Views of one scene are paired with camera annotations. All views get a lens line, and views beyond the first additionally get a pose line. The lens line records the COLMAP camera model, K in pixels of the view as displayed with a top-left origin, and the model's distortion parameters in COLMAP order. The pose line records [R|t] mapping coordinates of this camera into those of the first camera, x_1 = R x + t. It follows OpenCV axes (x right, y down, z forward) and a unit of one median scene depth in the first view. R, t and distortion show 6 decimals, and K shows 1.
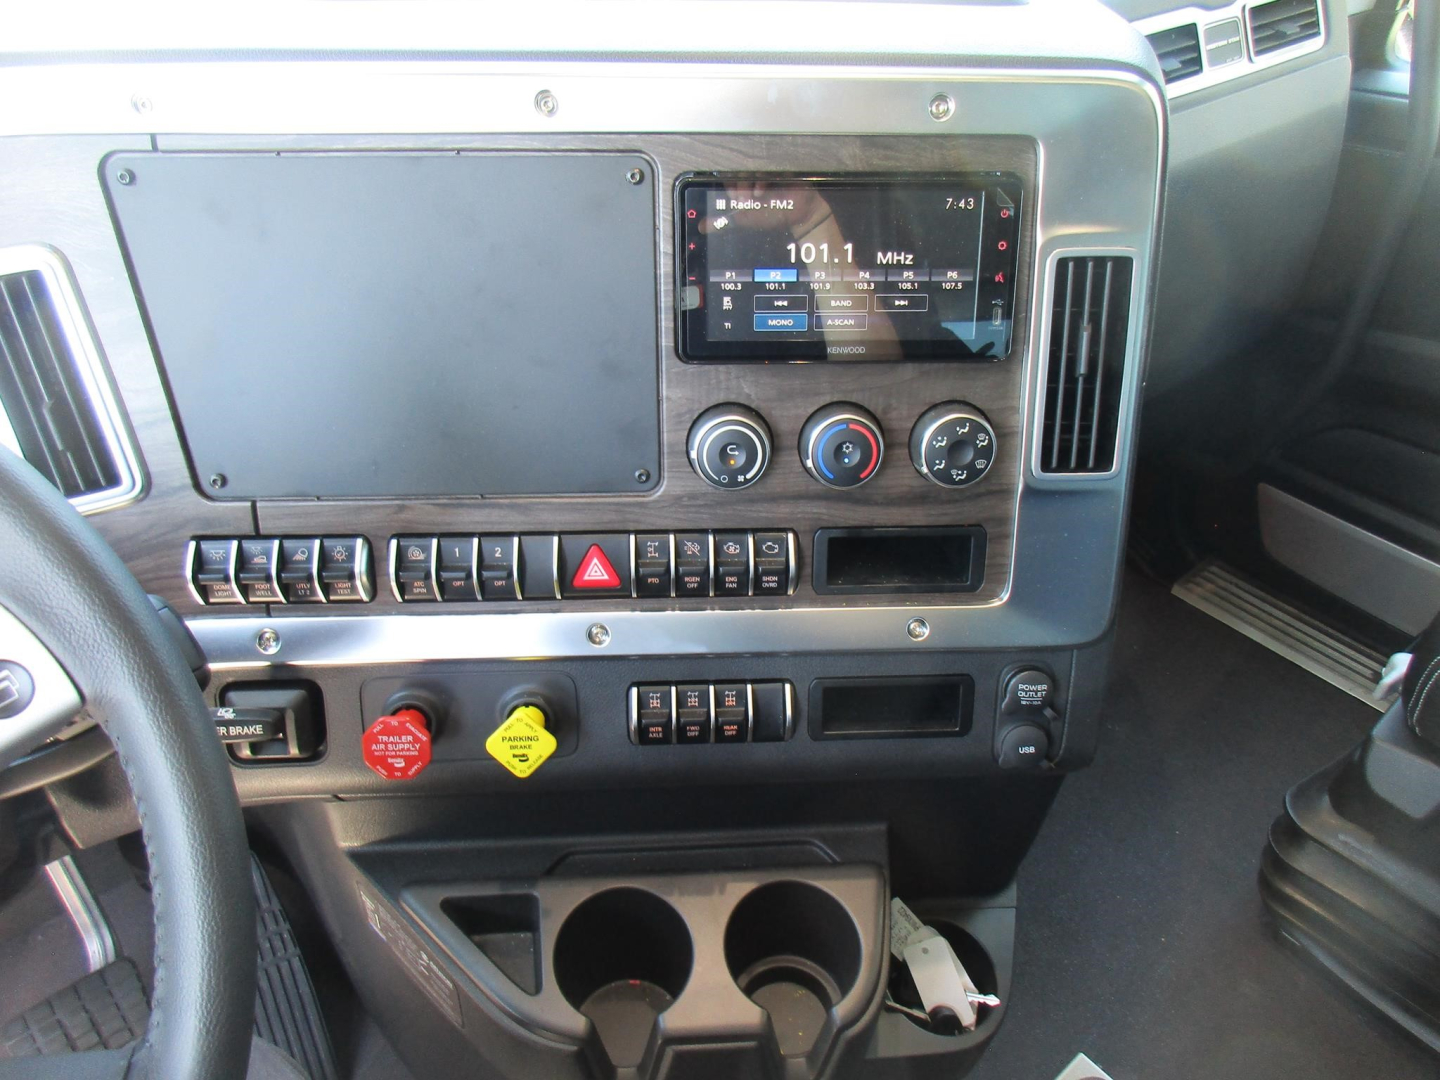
lens RADIAL K [[1086.8, 0, 716.6], [0, 1086.8, 542.5], [0, 0, 1]] dist [-0.010448, 0.002893]
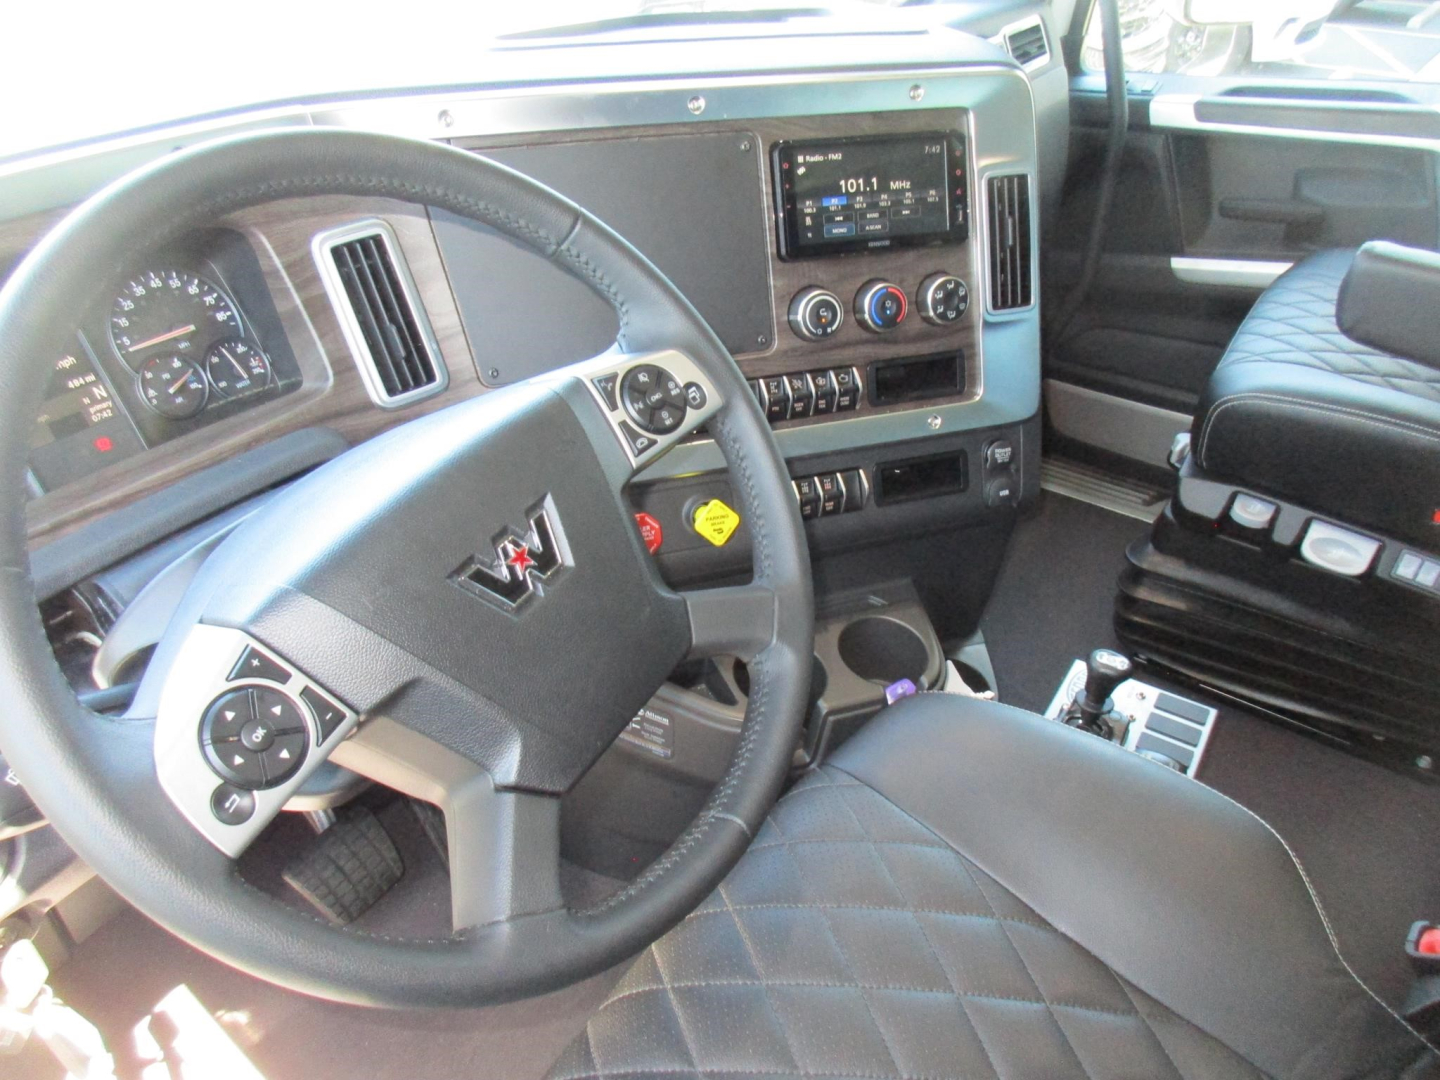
lens RADIAL K [[1086.8, 0, 716.6], [0, 1086.8, 542.5], [0, 0, 1]] dist [-0.010448, 0.002893]
pose [[0.957666, -0.157912, 0.240707, -0.564965], [0.170070, 0.984961, -0.030462, 0.266639], [-0.232277, 0.070110, 0.970120, -0.481543]]
